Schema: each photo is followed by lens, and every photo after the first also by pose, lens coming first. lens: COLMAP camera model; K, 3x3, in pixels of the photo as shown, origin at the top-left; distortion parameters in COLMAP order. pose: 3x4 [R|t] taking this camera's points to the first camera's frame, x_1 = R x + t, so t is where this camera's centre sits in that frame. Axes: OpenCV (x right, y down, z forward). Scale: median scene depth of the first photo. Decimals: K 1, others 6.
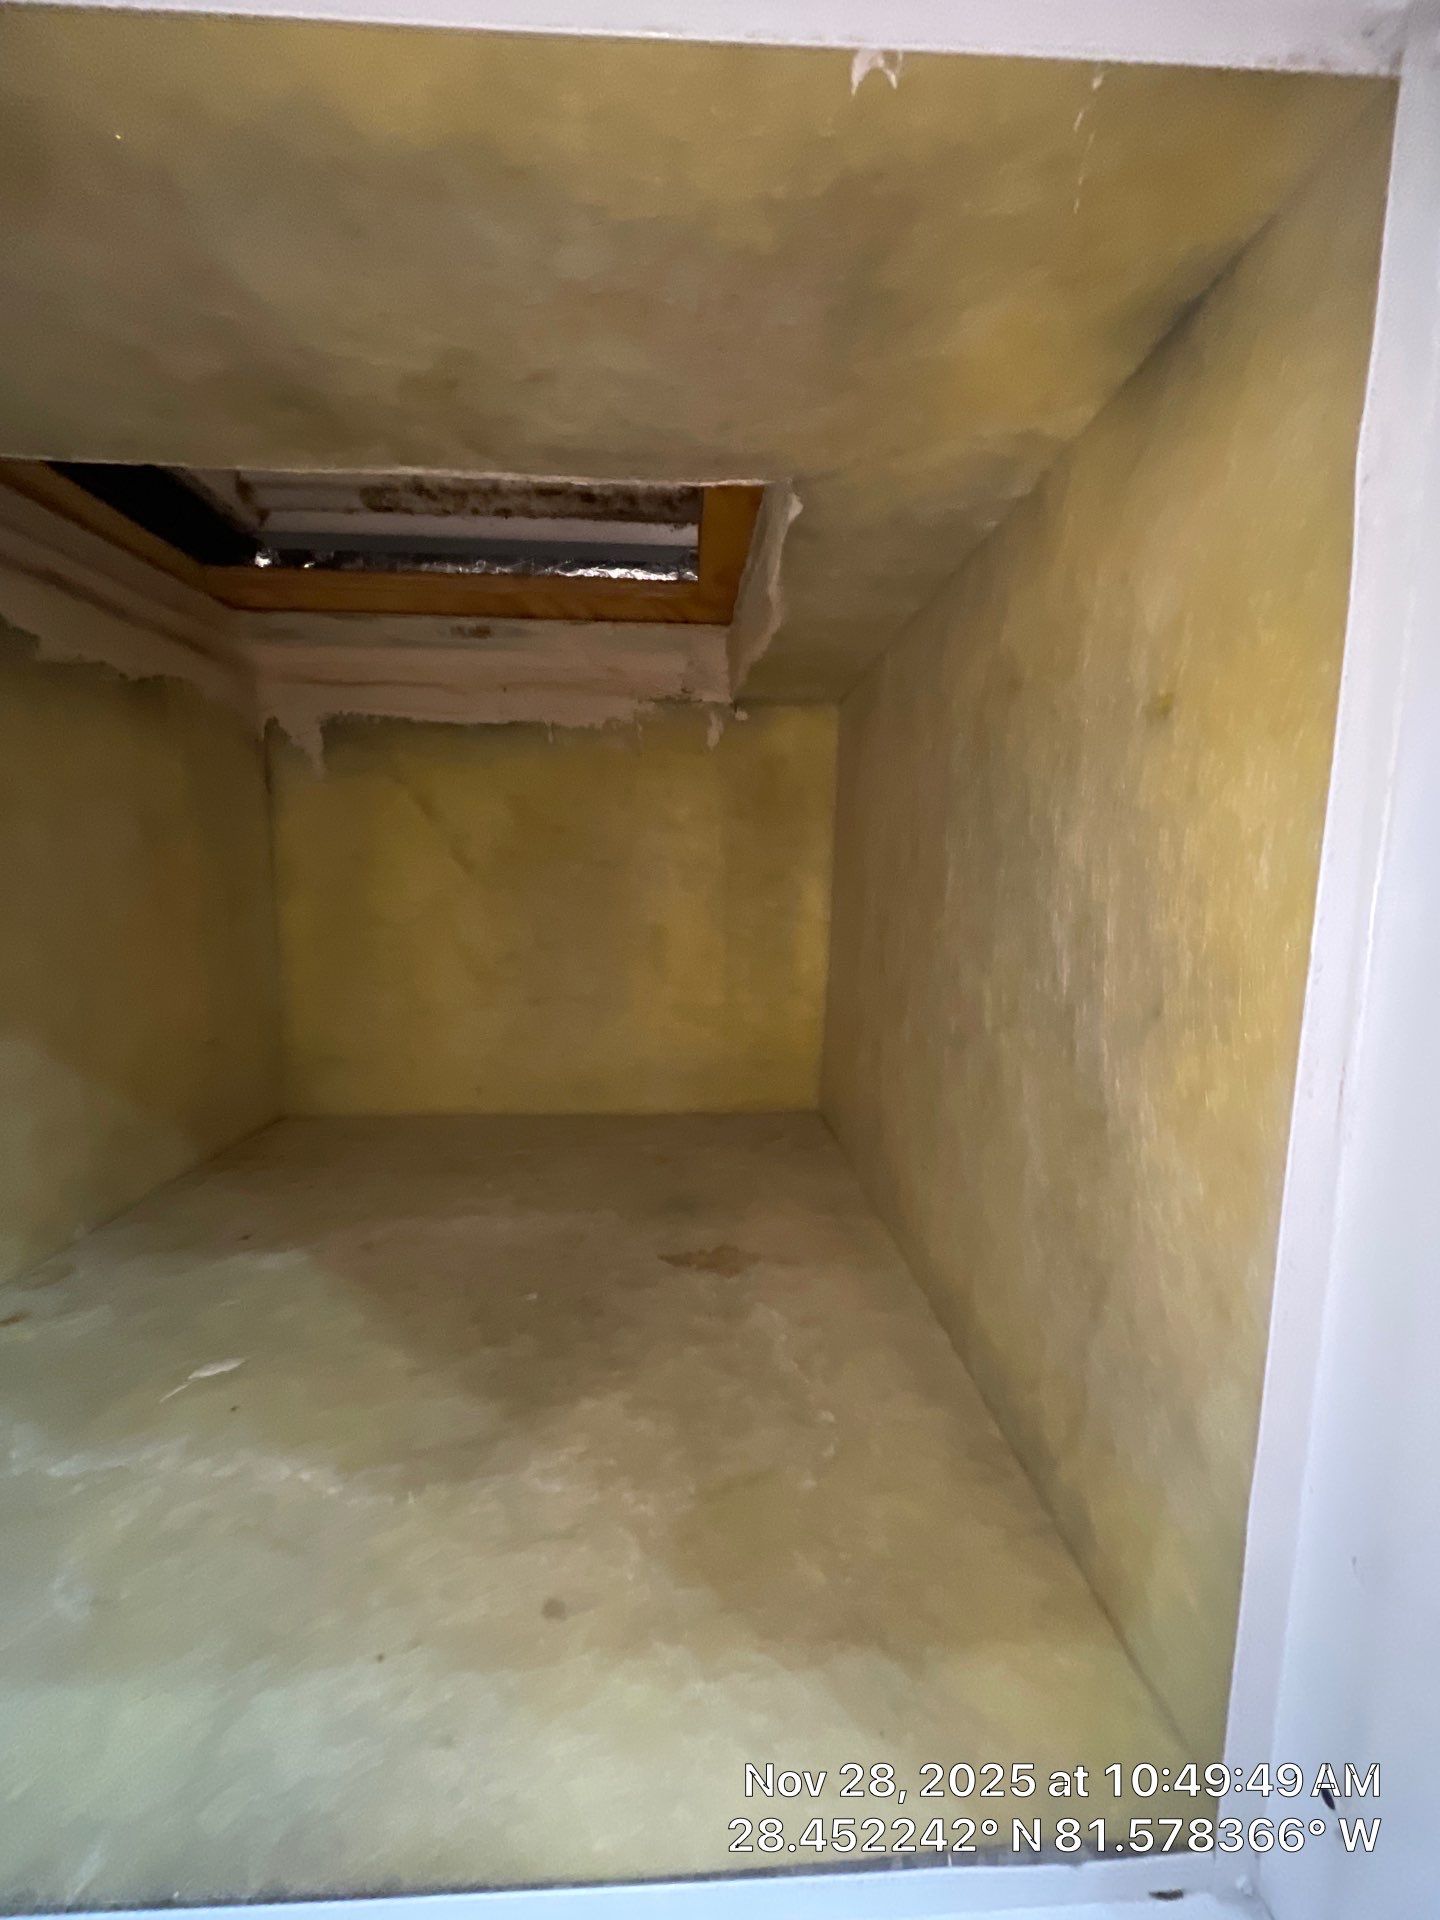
lens RADIAL K [[778.3, 0, 723.0], [0, 778.3, 966.4], [0, 0, 1]] dist [-0.002243, -0.000332]
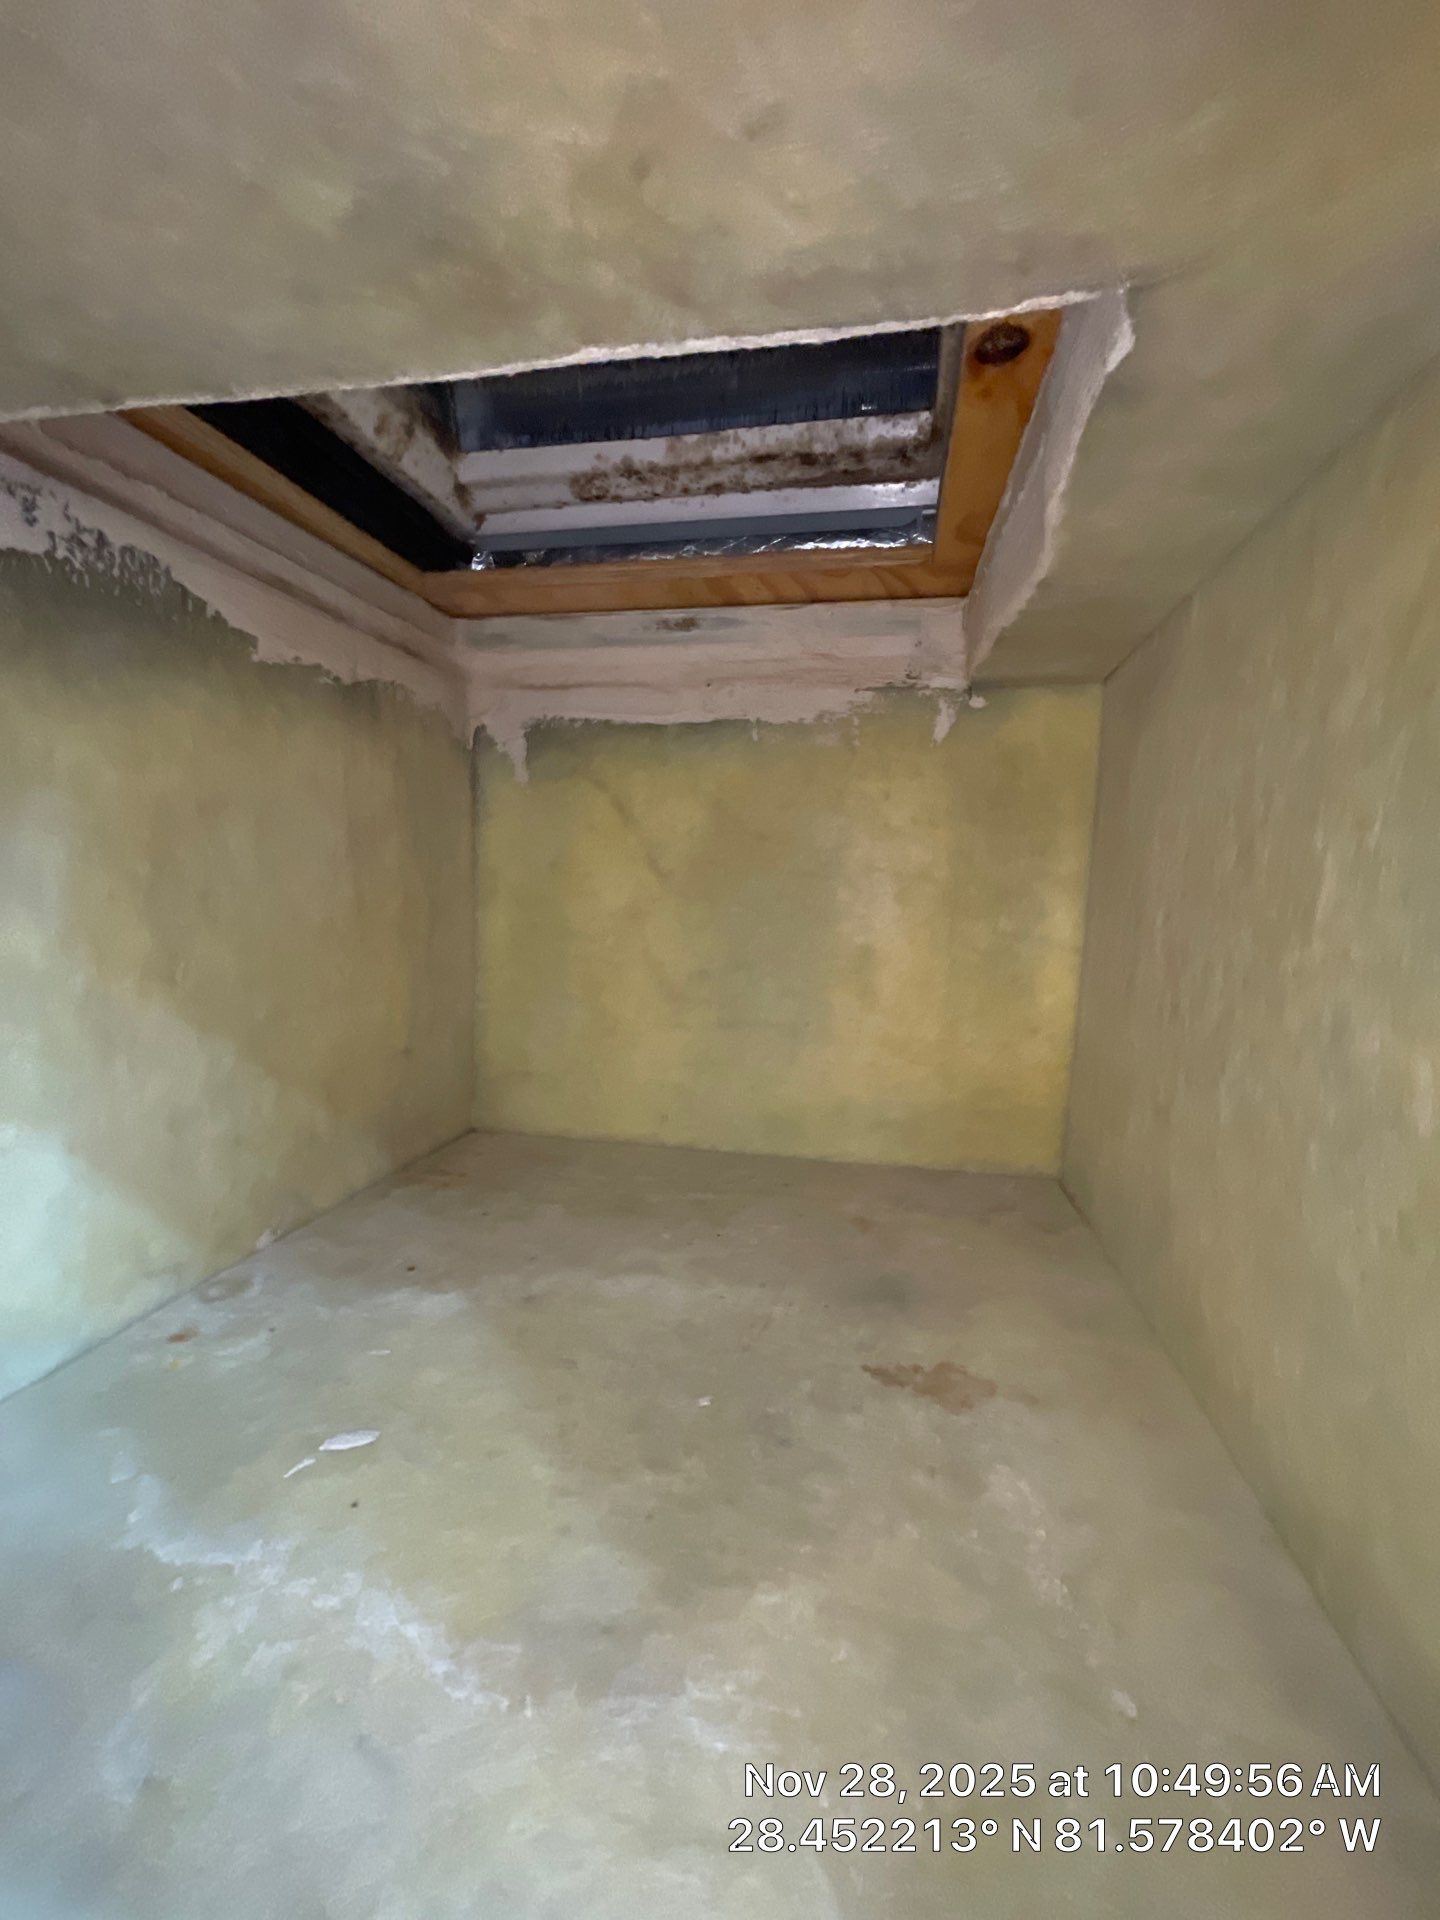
lens RADIAL K [[775.5, 0, 725.4], [0, 775.5, 961.0], [0, 0, 1]] dist [0.000938, 0.000028]
pose [[0.969380, 0.035721, -0.242954, -0.030840], [-0.043088, 0.998757, -0.025077, -0.008911], [0.241756, 0.034777, 0.969714, 0.143270]]
